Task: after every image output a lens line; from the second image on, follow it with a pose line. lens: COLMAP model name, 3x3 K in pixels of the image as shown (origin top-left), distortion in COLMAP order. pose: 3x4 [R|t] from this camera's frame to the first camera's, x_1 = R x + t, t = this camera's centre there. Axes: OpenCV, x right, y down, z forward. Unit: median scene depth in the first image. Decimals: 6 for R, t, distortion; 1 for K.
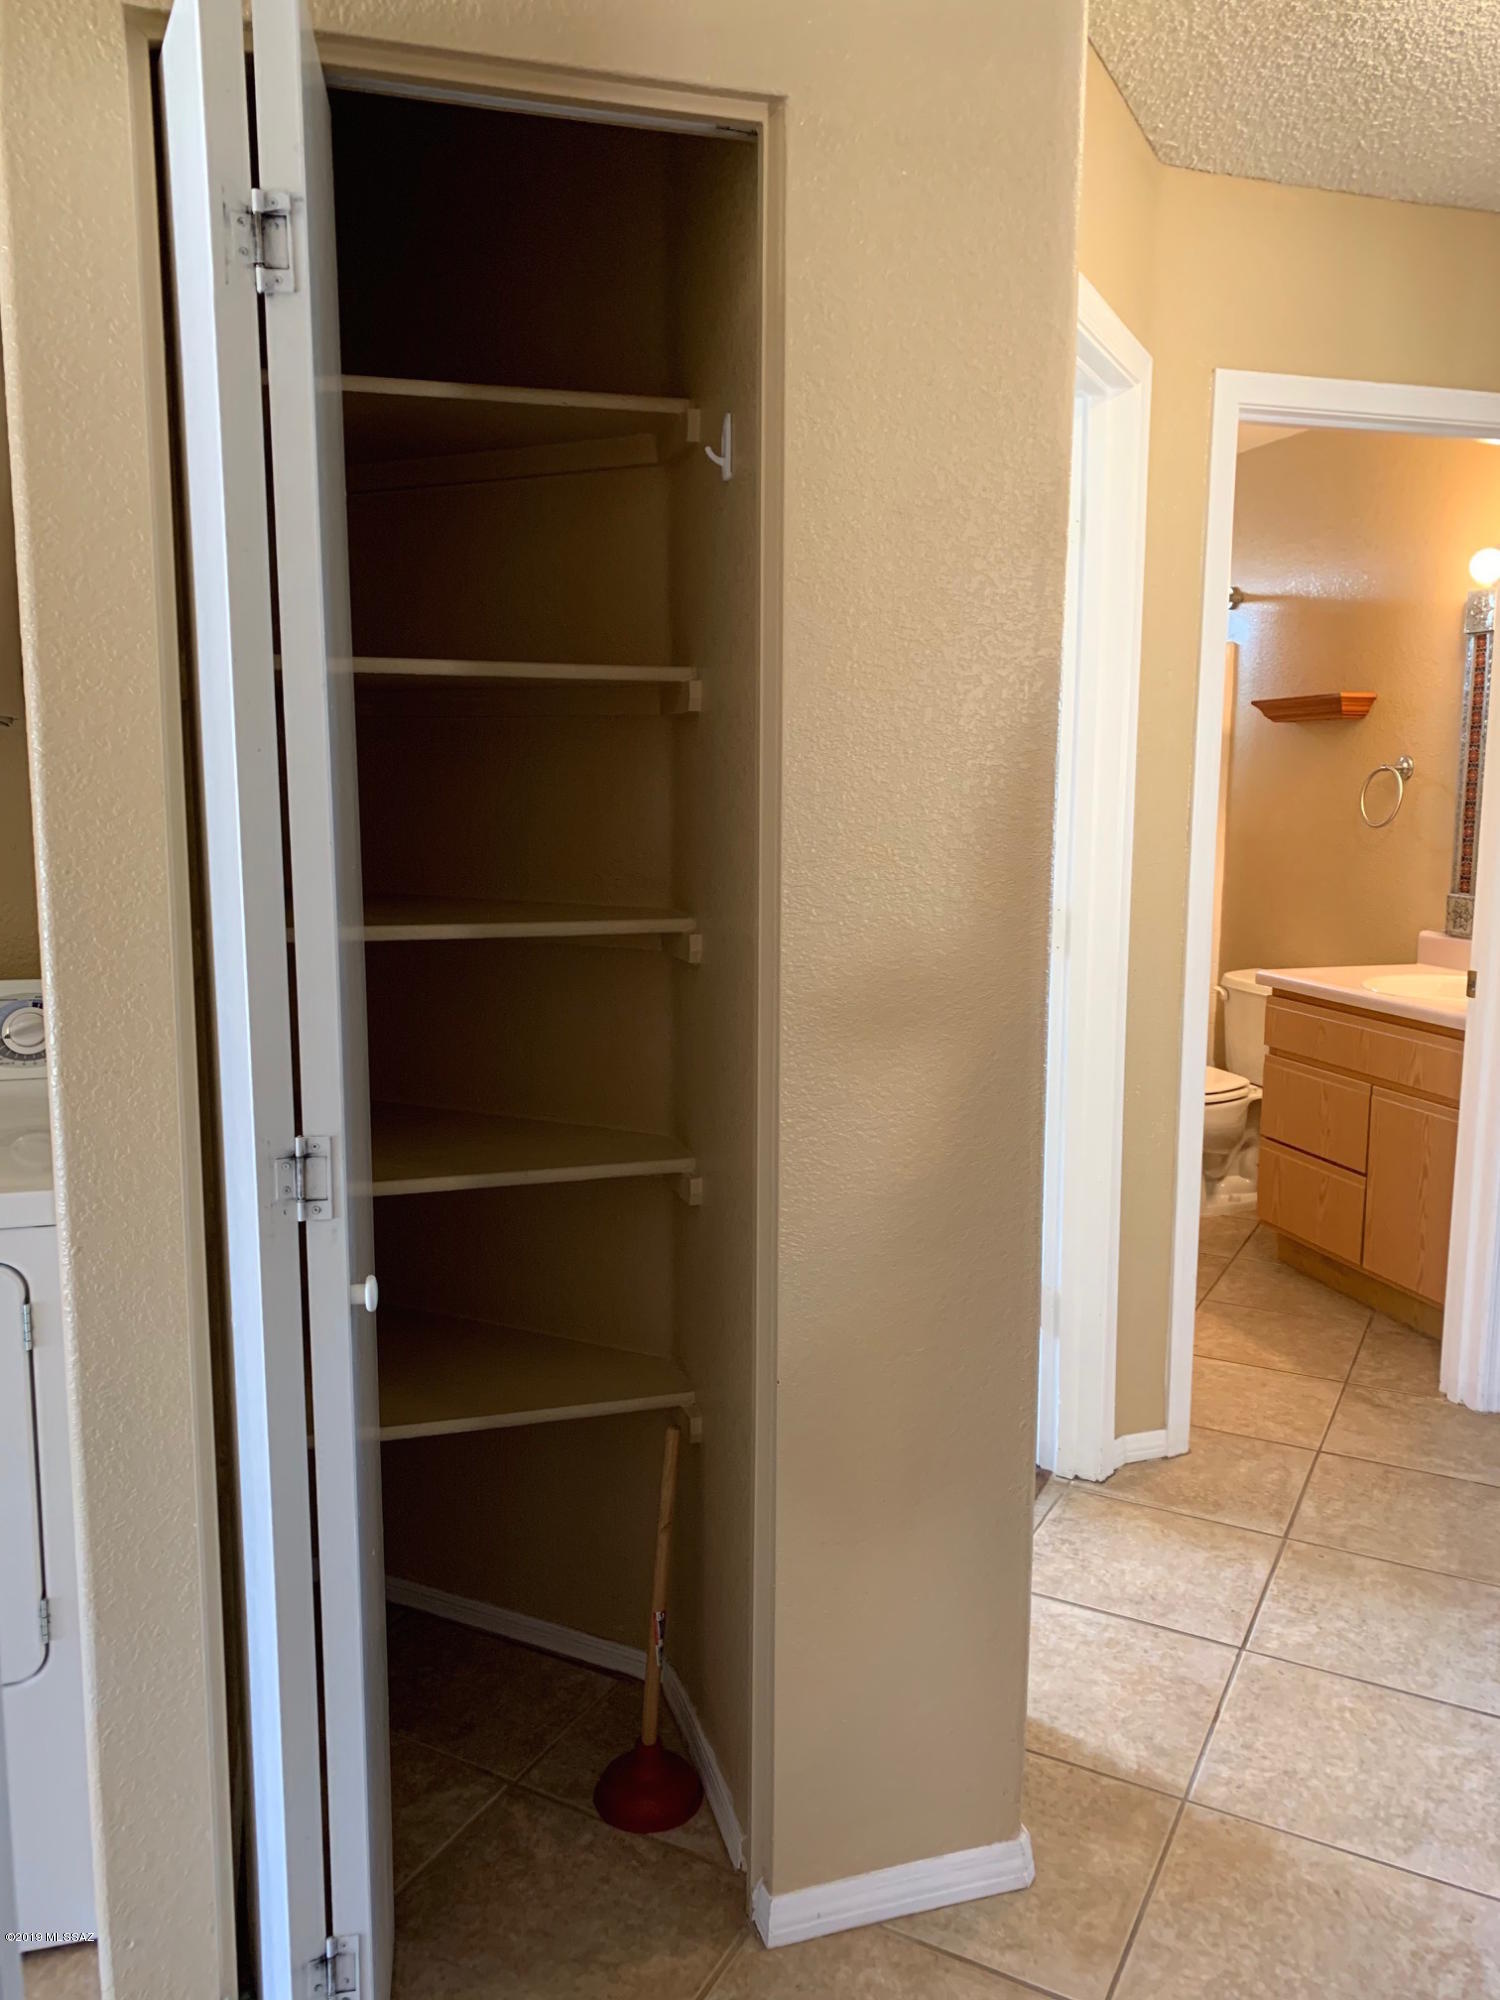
lens RADIAL K [[1517.7, 0, 754.4], [0, 1517.7, 993.2], [0, 0, 1]] dist [0.038387, -0.044329]
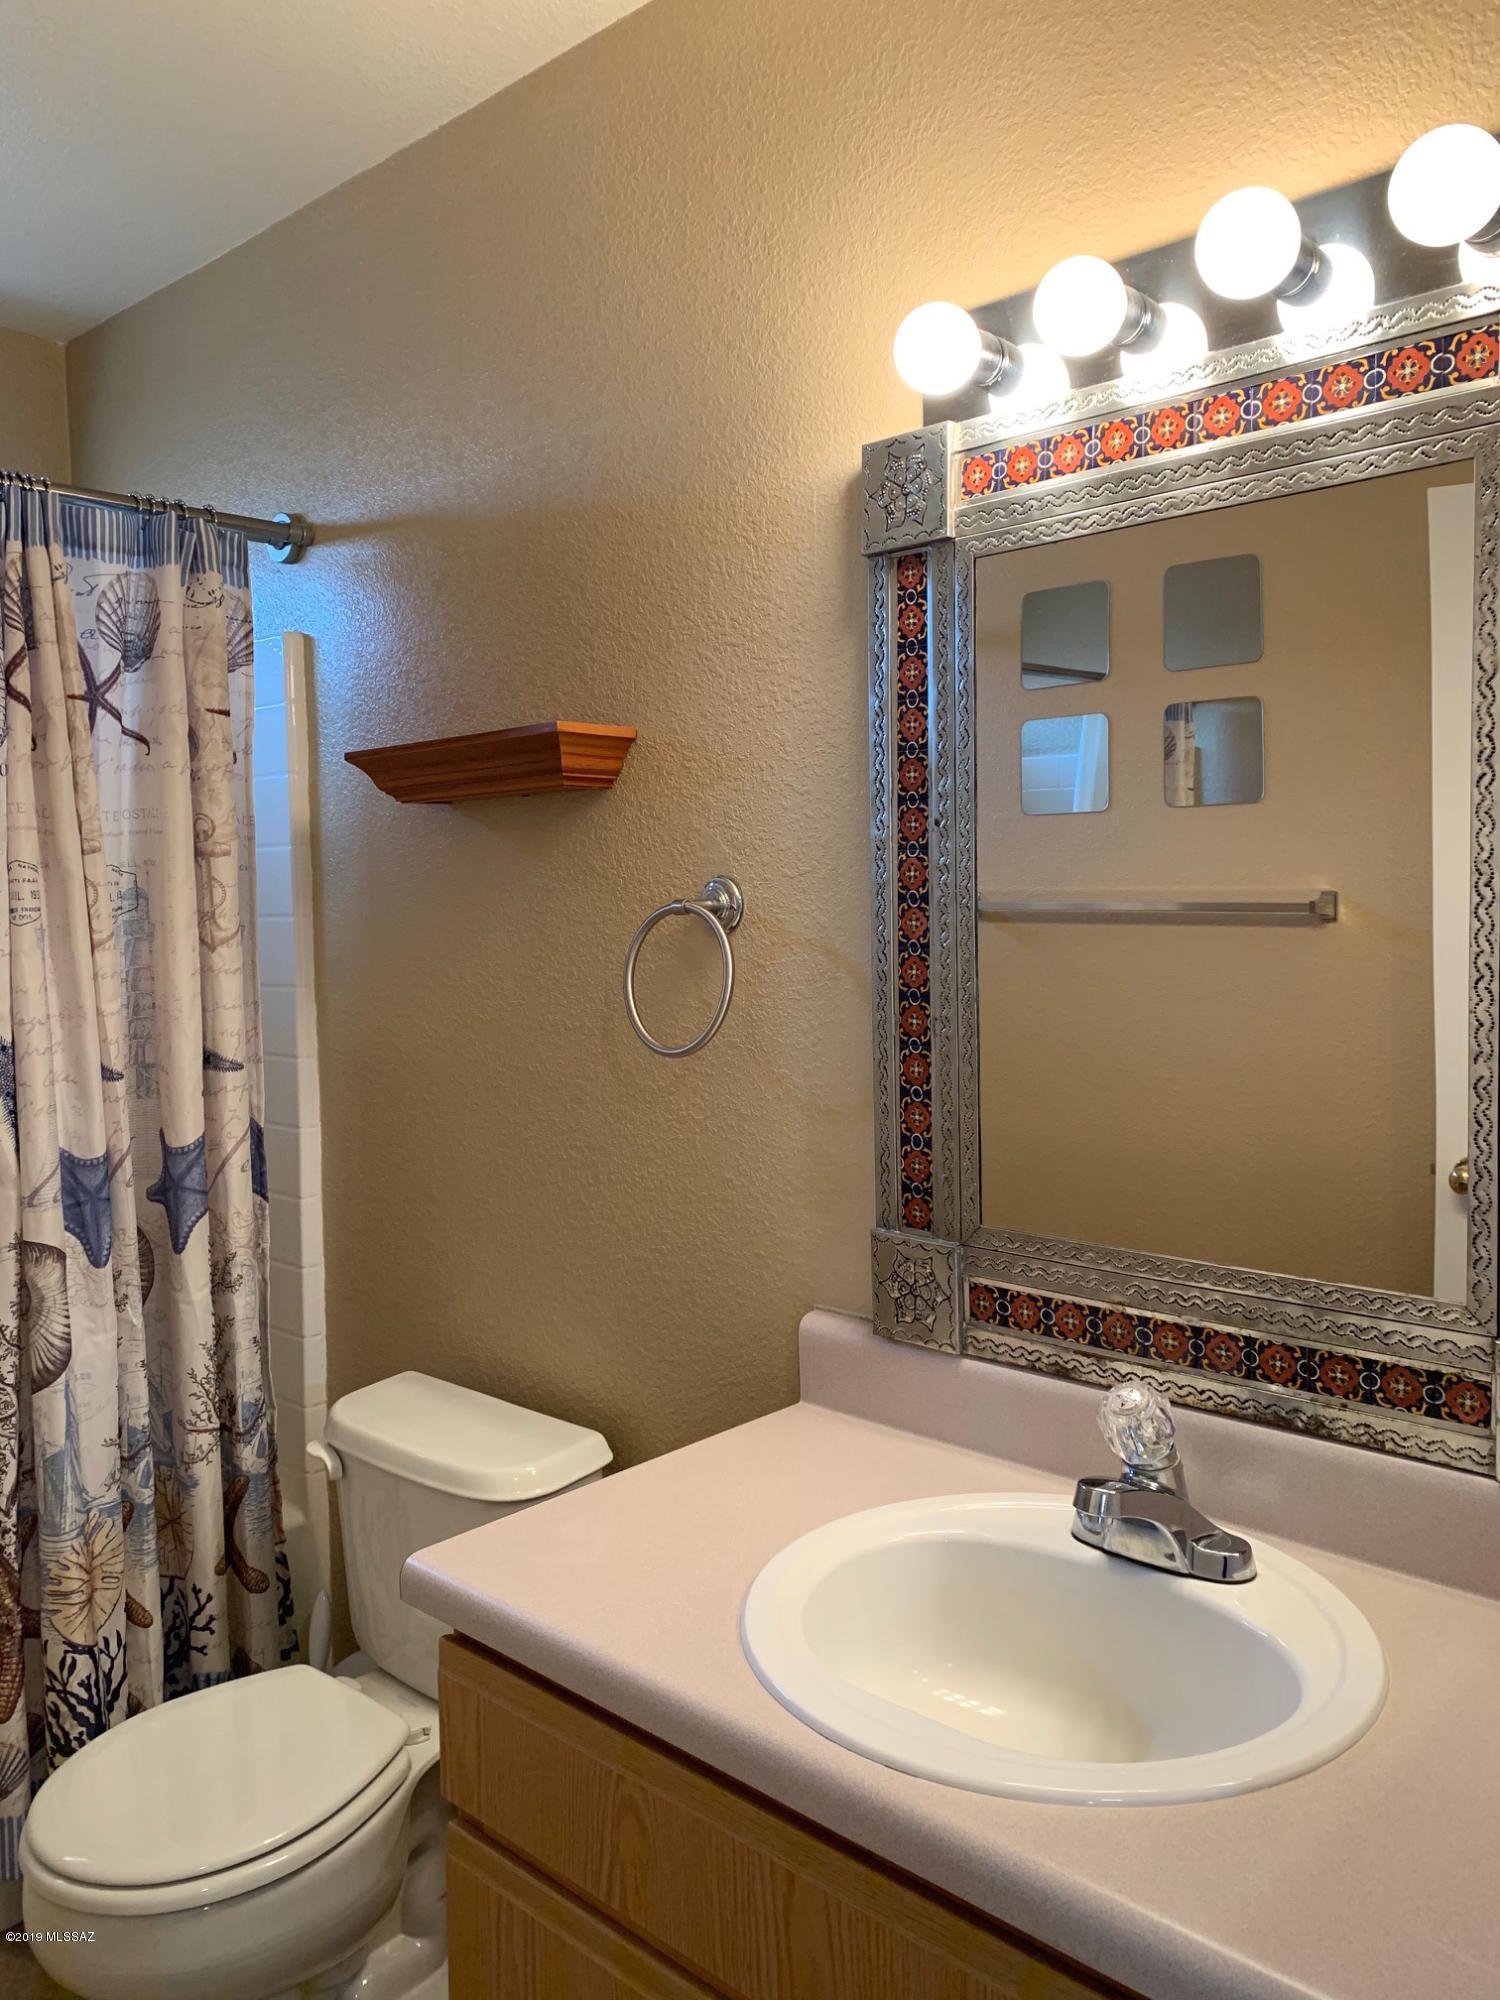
lens RADIAL K [[1517.7, 0, 747.6], [0, 1517.7, 1008.4], [0, 0, 1]] dist [0.038387, -0.044329]
pose [[0.856086, -0.045220, 0.514852, 0.153933], [0.085489, 0.994832, -0.054772, -0.067422], [-0.509715, 0.090904, 0.855528, 0.451923]]
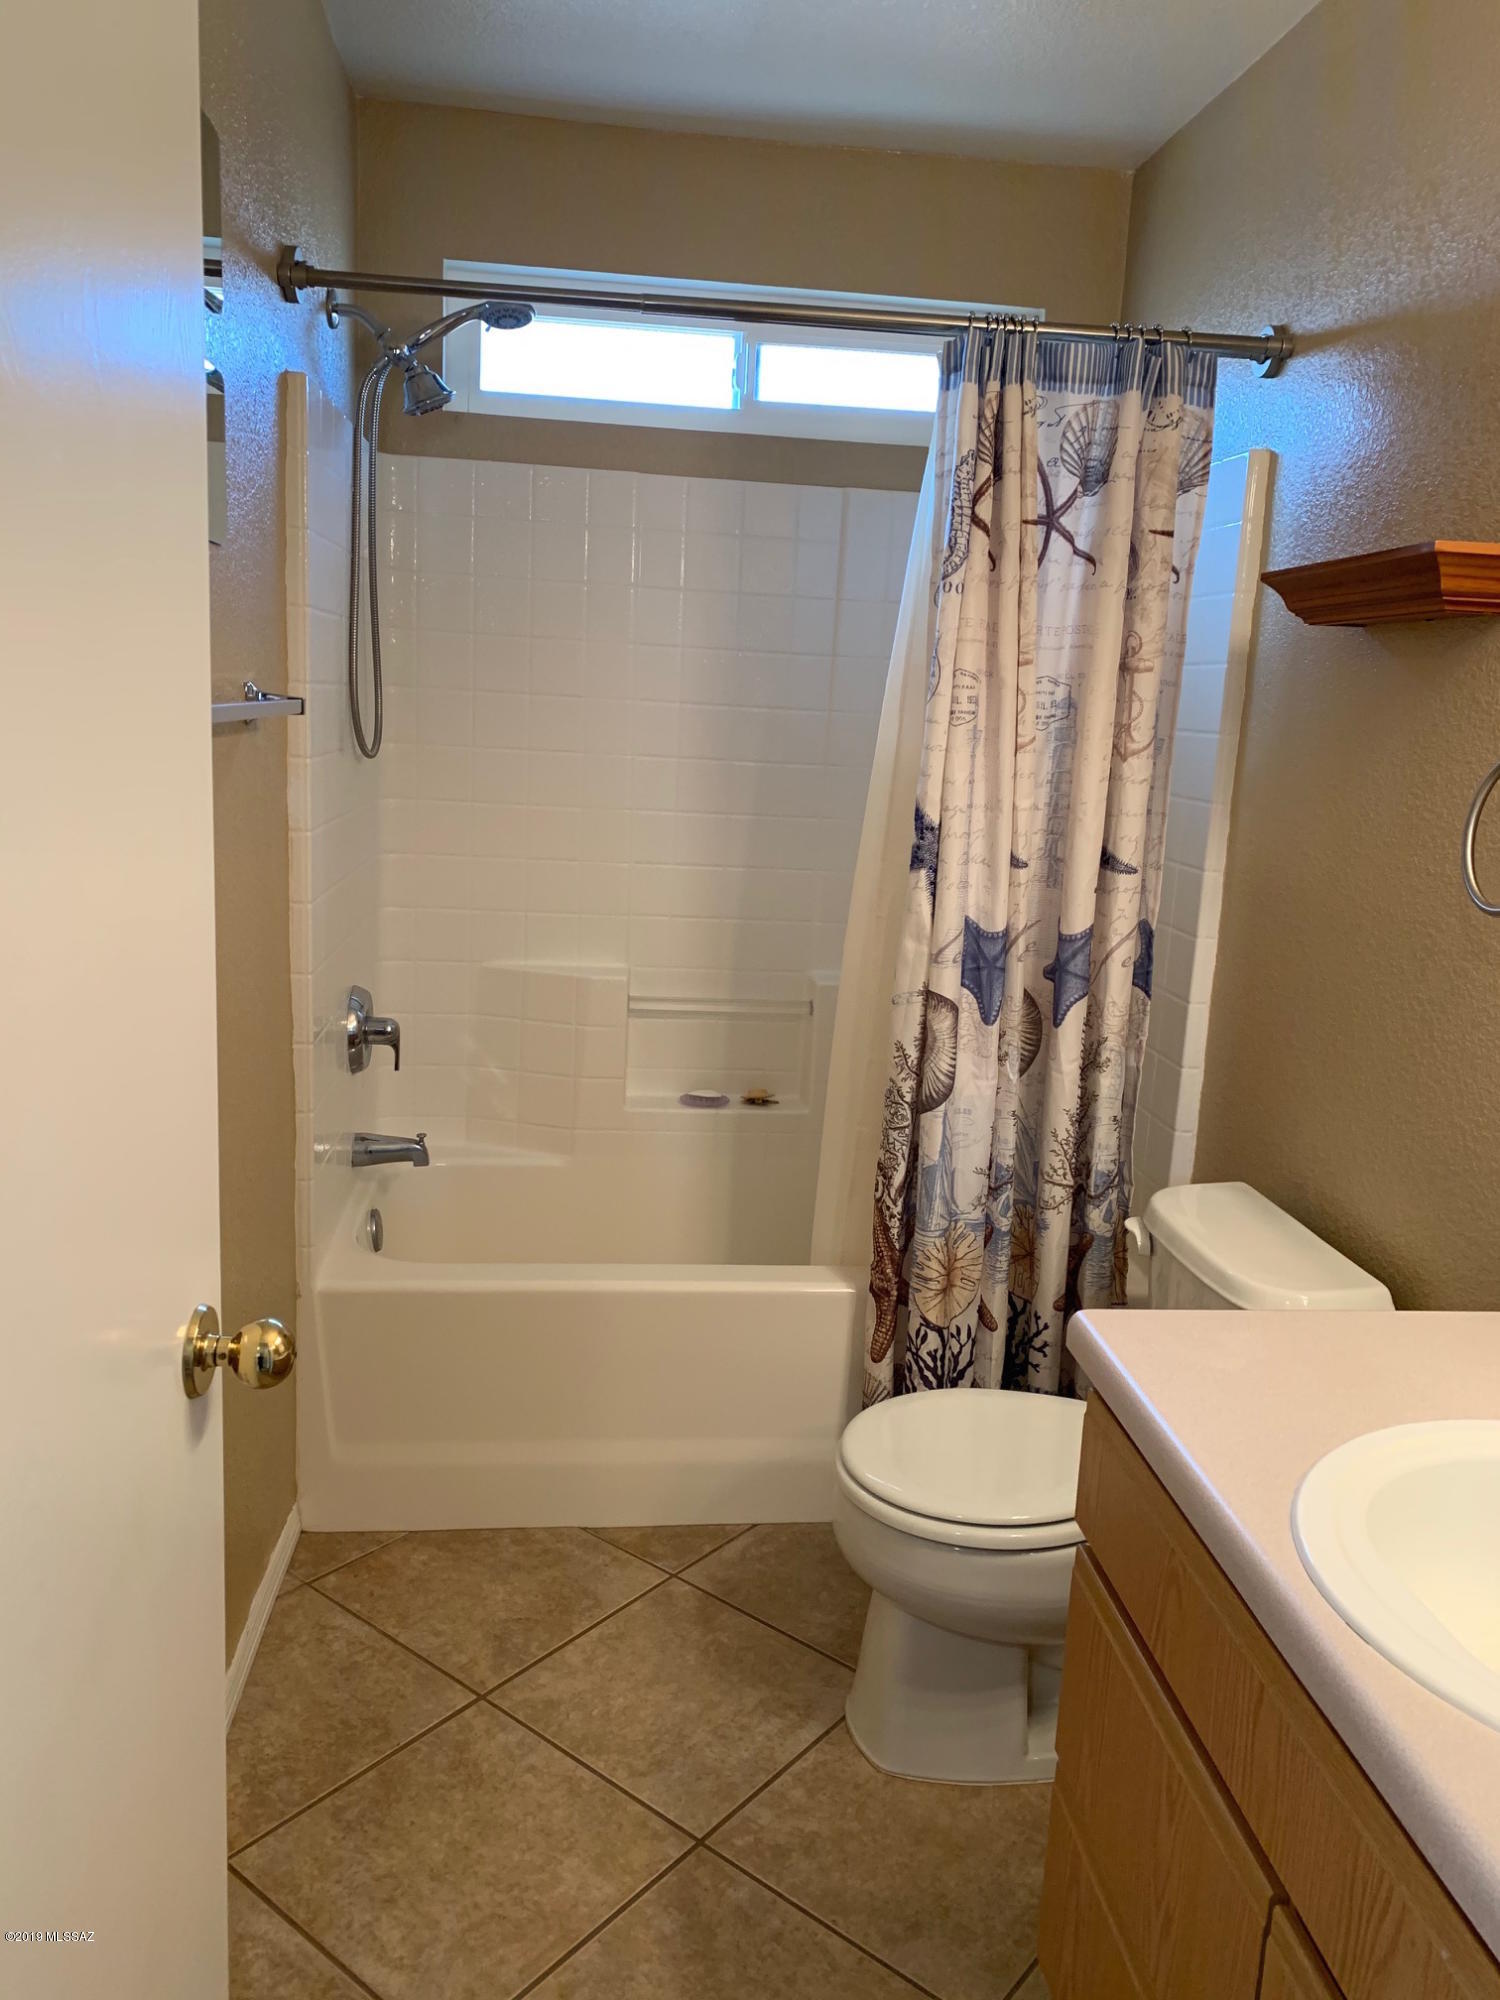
lens RADIAL K [[1517.7, 0, 784.8], [0, 1517.7, 1014.3], [0, 0, 1]] dist [0.038387, -0.044329]
pose [[0.984818, 0.089605, -0.148678, 0.207470], [-0.080740, 0.994637, 0.064639, -0.065144], [0.153673, -0.051653, 0.986771, 0.422779]]
